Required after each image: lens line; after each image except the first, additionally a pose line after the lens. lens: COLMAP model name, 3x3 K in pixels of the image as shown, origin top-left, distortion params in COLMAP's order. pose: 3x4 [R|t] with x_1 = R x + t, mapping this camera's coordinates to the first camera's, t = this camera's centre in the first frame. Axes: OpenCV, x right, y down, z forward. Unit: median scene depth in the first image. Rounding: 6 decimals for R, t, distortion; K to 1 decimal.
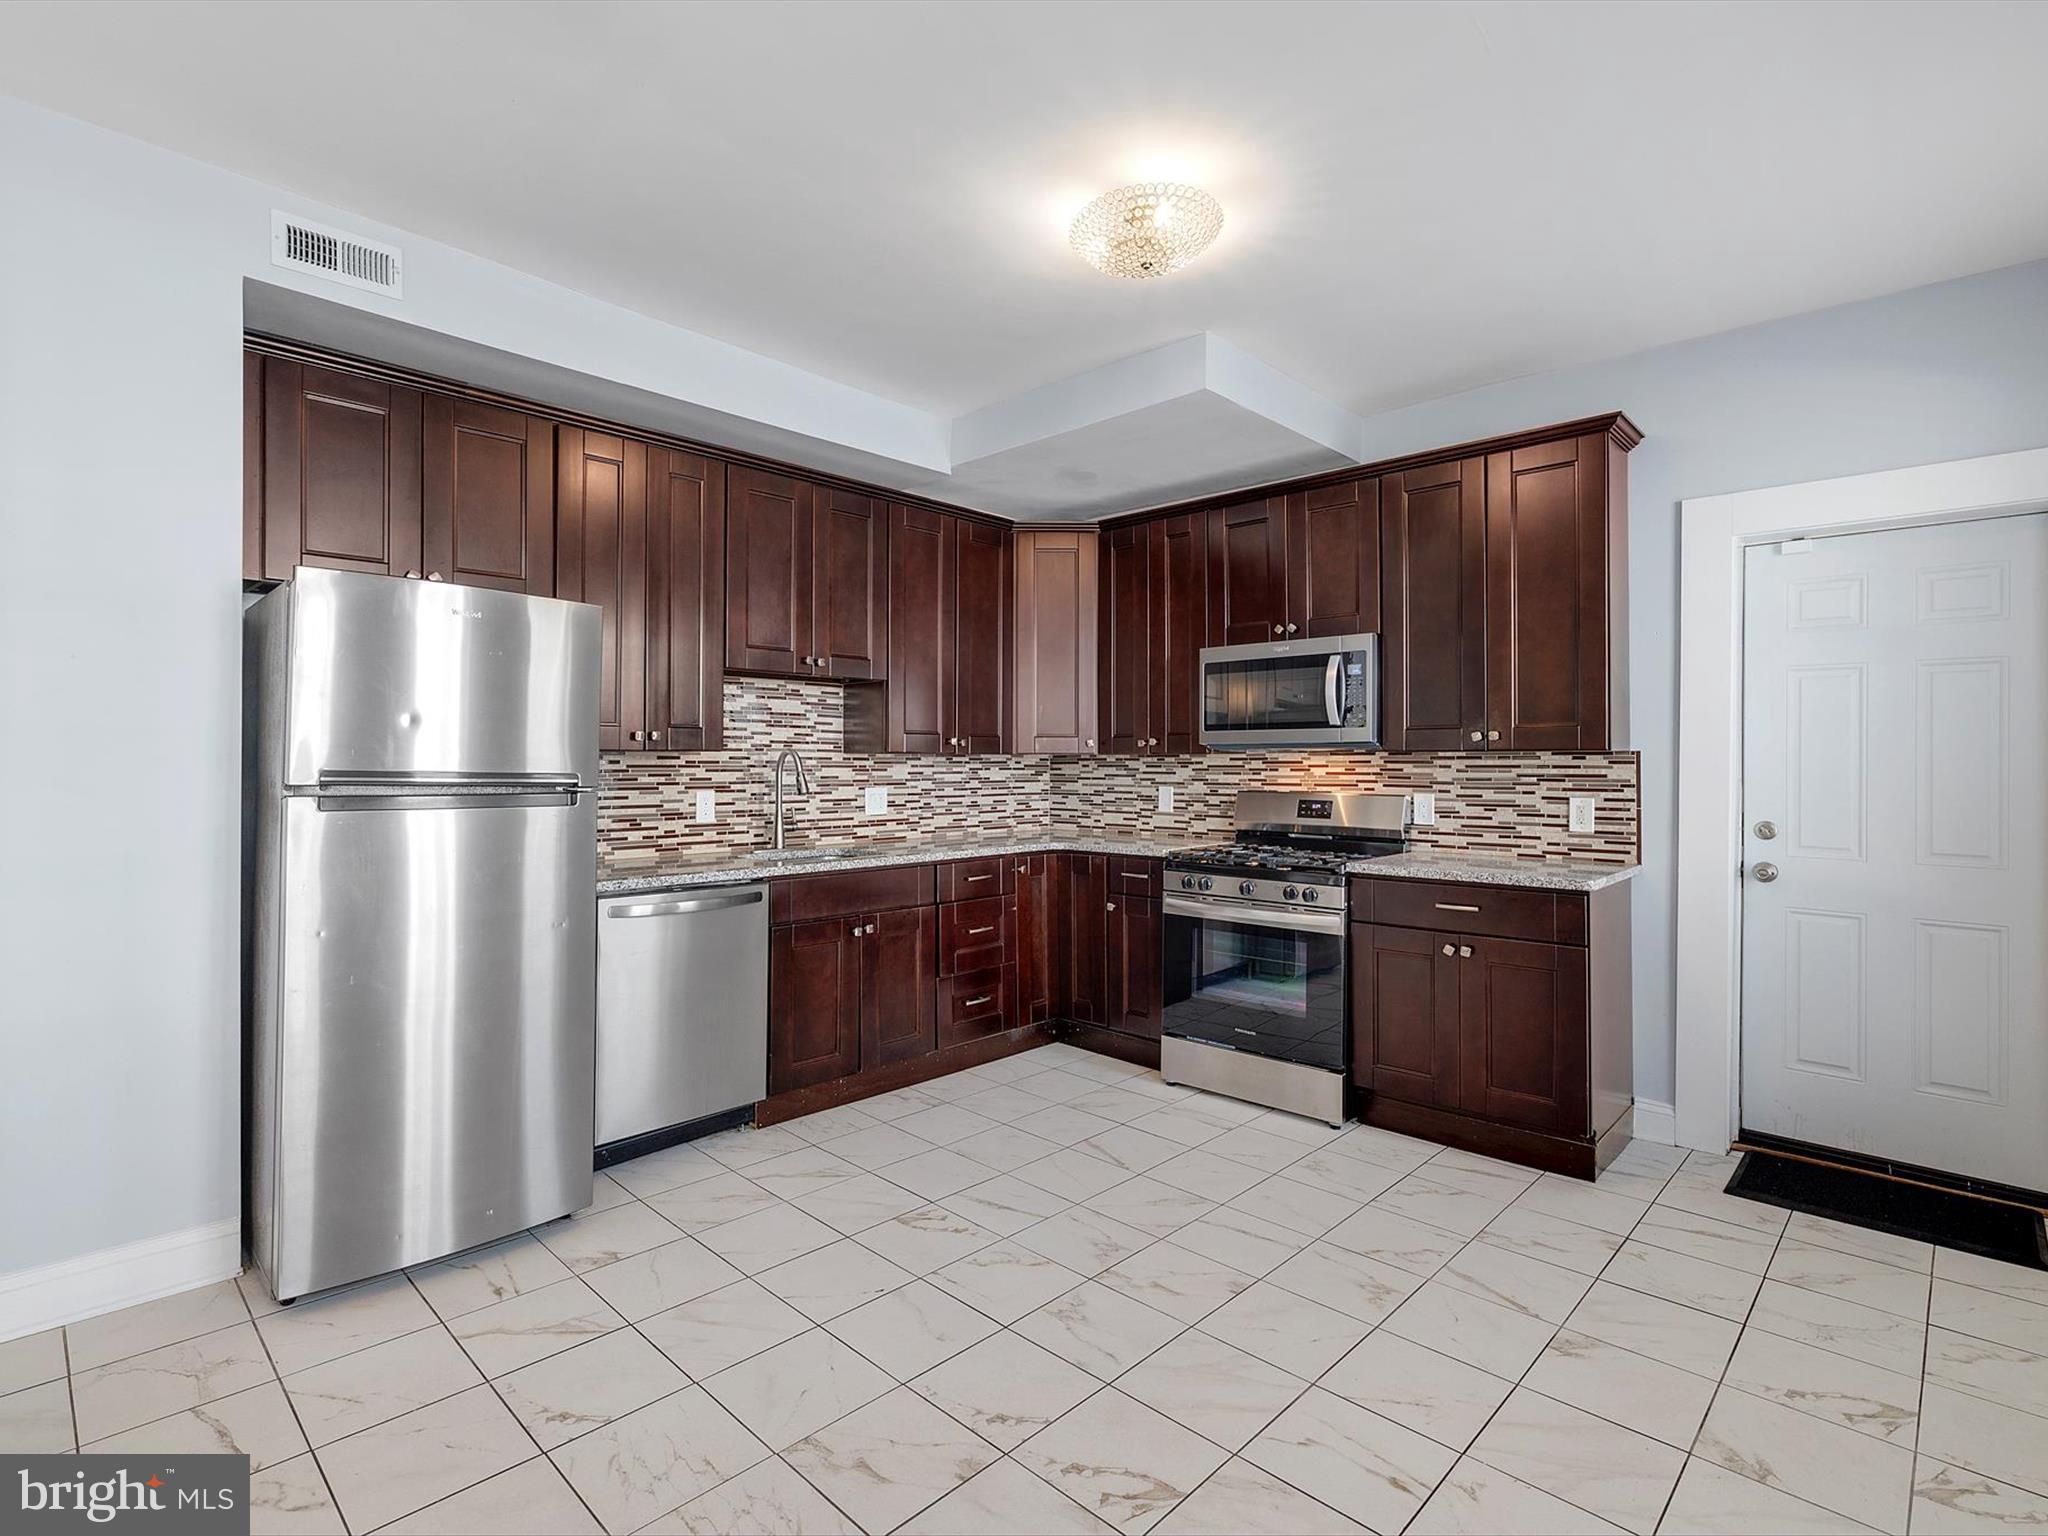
lens RADIAL K [[995.2, 0, 1008.3], [0, 995.2, 741.5], [0, 0, 1]] dist [0.001237, 0.001703]
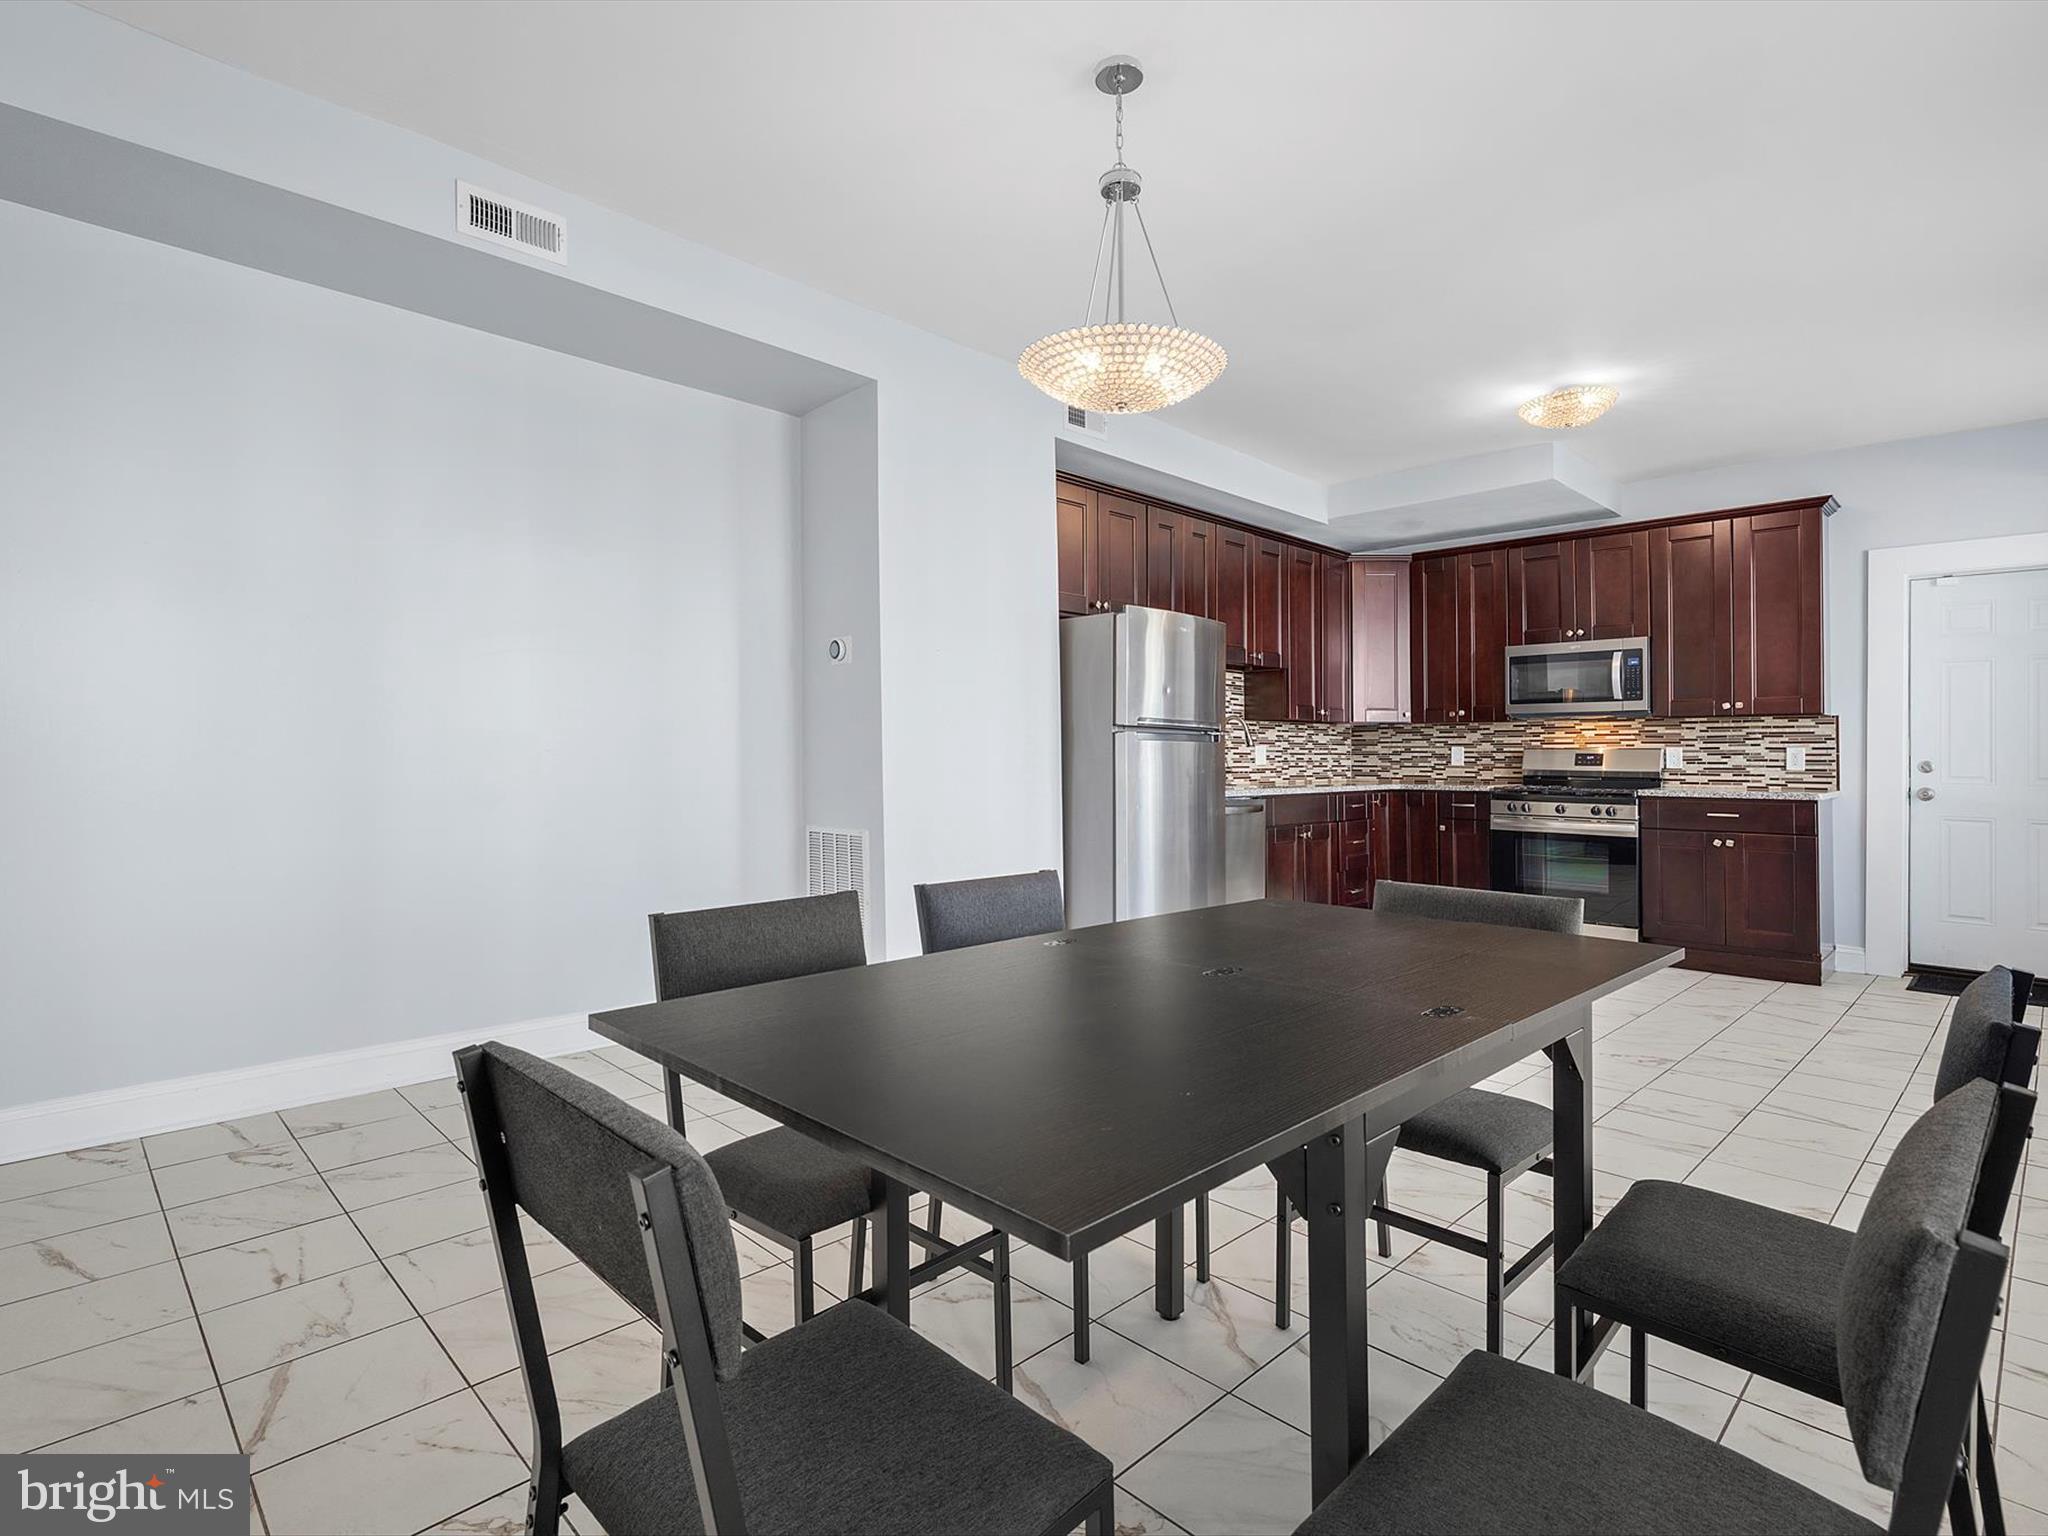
lens RADIAL K [[1048.8, 0, 1014.5], [0, 1048.8, 730.4], [0, 0, 1]] dist [0.018022, -0.002623]
pose [[0.999937, 0.001571, -0.011124, -0.536808], [-0.001620, 0.999989, -0.004340, 0.037182], [0.011117, 0.004357, 0.999929, -0.556682]]
